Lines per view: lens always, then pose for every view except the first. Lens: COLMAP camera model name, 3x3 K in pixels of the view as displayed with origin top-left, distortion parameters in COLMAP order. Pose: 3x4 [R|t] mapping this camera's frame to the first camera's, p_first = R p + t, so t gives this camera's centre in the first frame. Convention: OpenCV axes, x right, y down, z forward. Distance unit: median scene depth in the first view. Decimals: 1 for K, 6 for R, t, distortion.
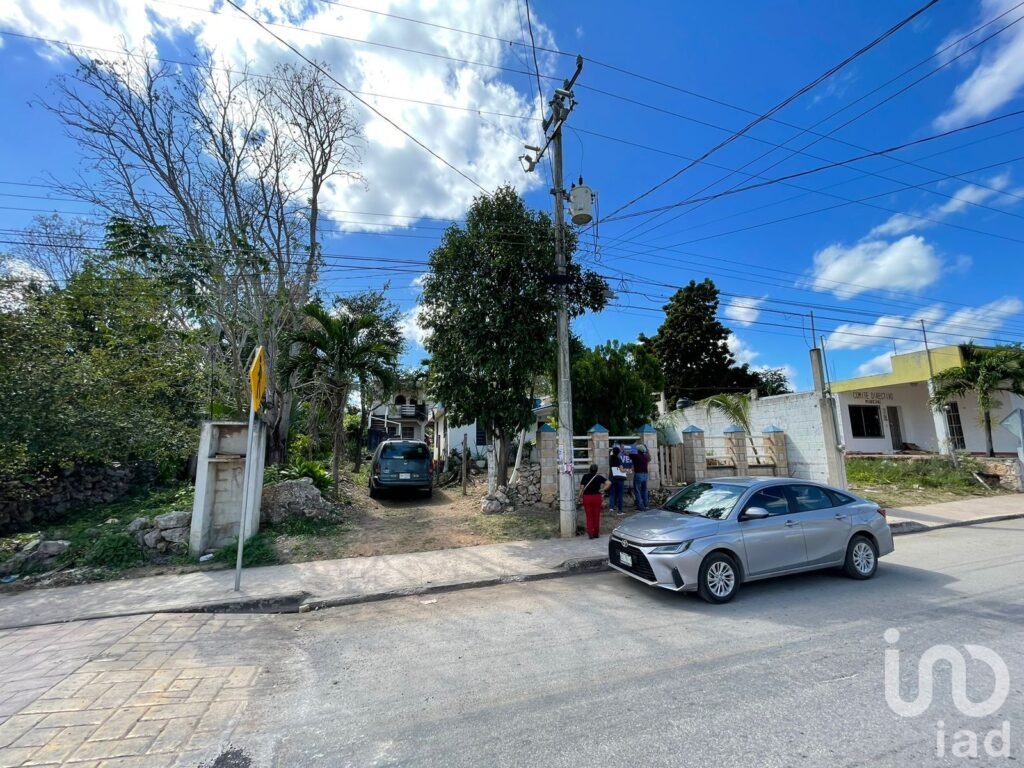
lens RADIAL K [[409.0, 0, 510.8], [0, 409.0, 380.9], [0, 0, 1]] dist [-0.002388, -0.000076]
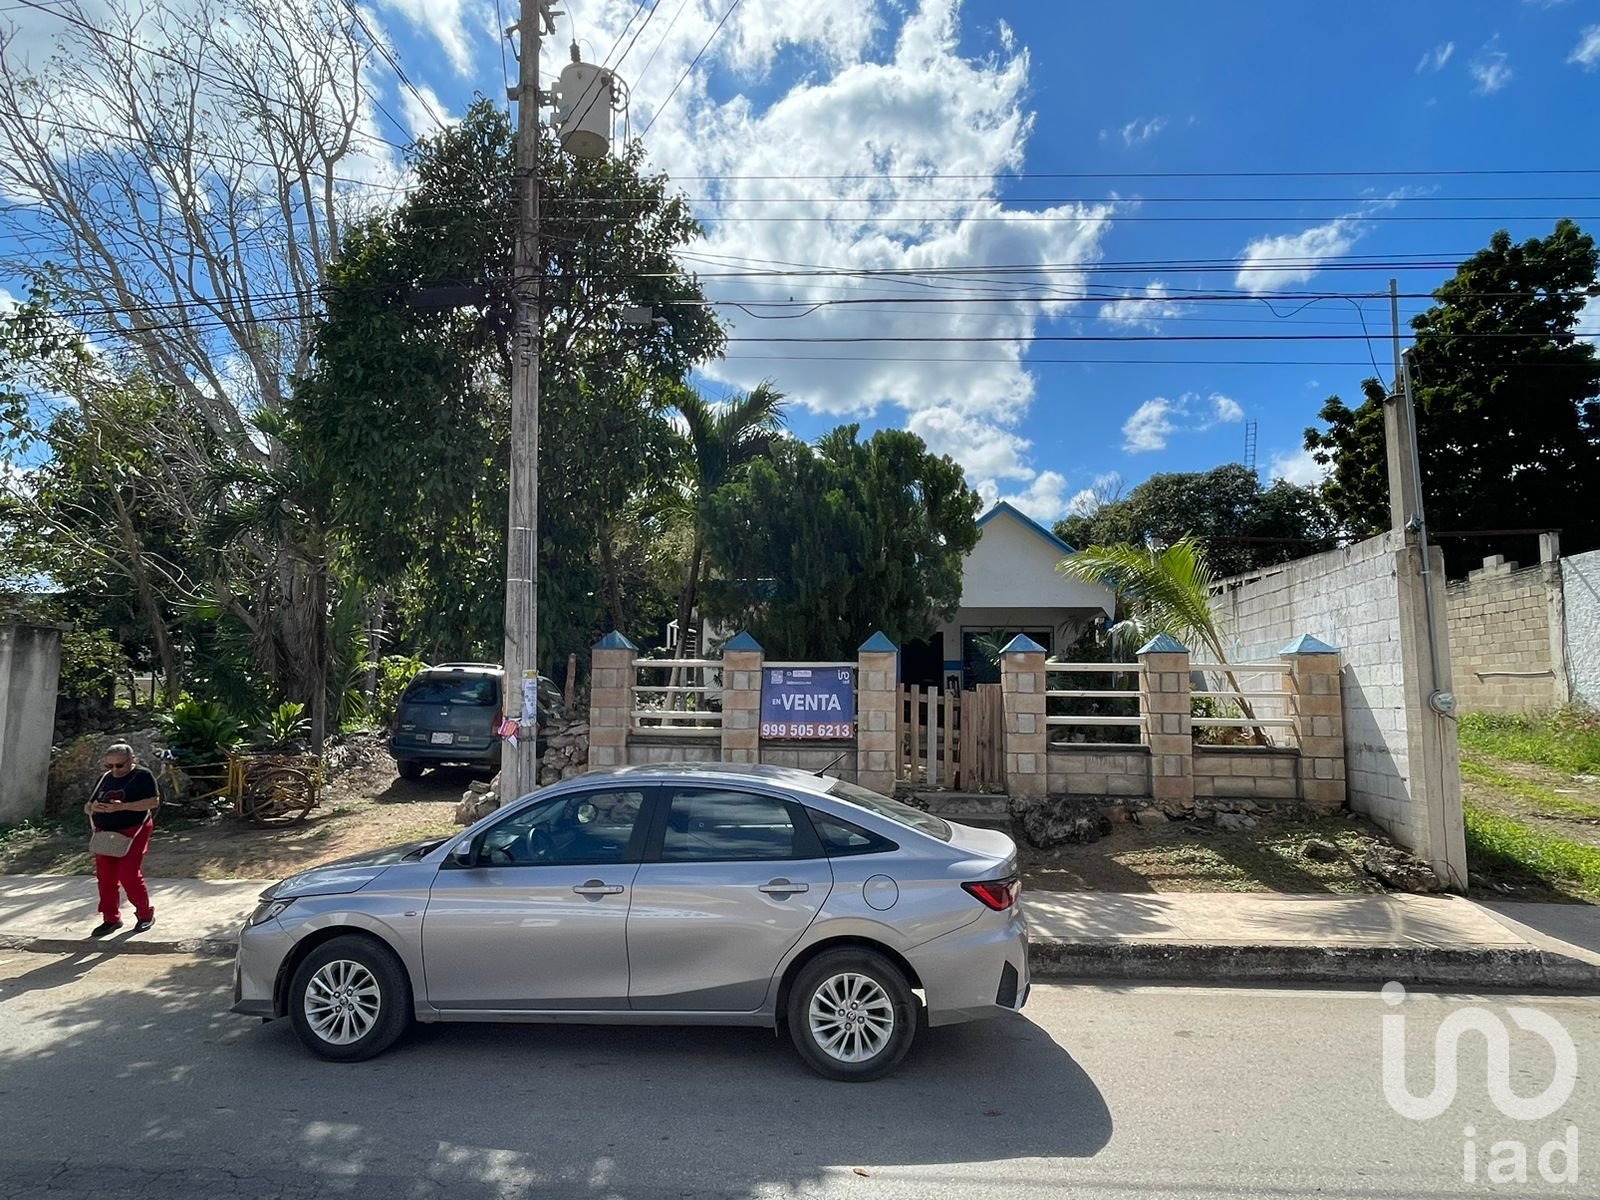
lens RADIAL K [[872.2, 0, 805.2], [0, 872.2, 648.7], [0, 0, 1]] dist [-0.005667, -0.002381]
pose [[0.934973, 0.002588, -0.354711, 0.605954], [0.039385, 0.993033, 0.111059, 0.023718], [0.352527, -0.117808, 0.928357, 0.186290]]
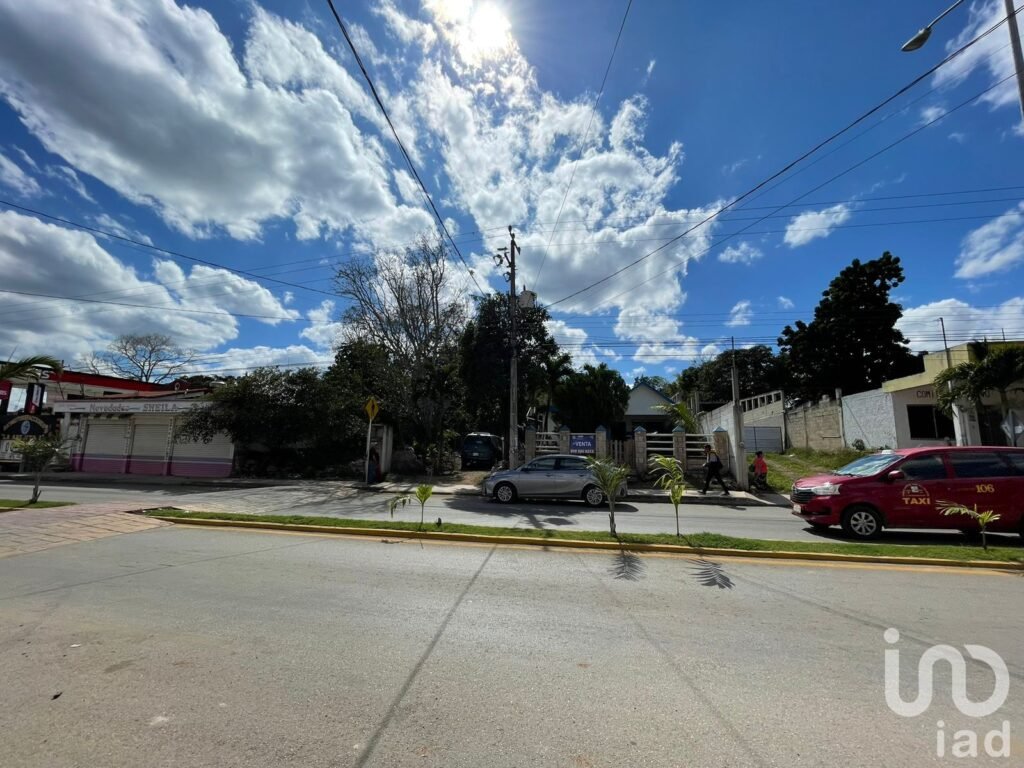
lens RADIAL K [[409.0, 0, 510.8], [0, 409.0, 380.9], [0, 0, 1]] dist [-0.002388, -0.000076]
pose [[0.869586, -0.046822, -0.491556, 0.843699], [0.056032, 0.998421, 0.004020, -0.089970], [0.490592, -0.031039, 0.870836, -0.507804]]
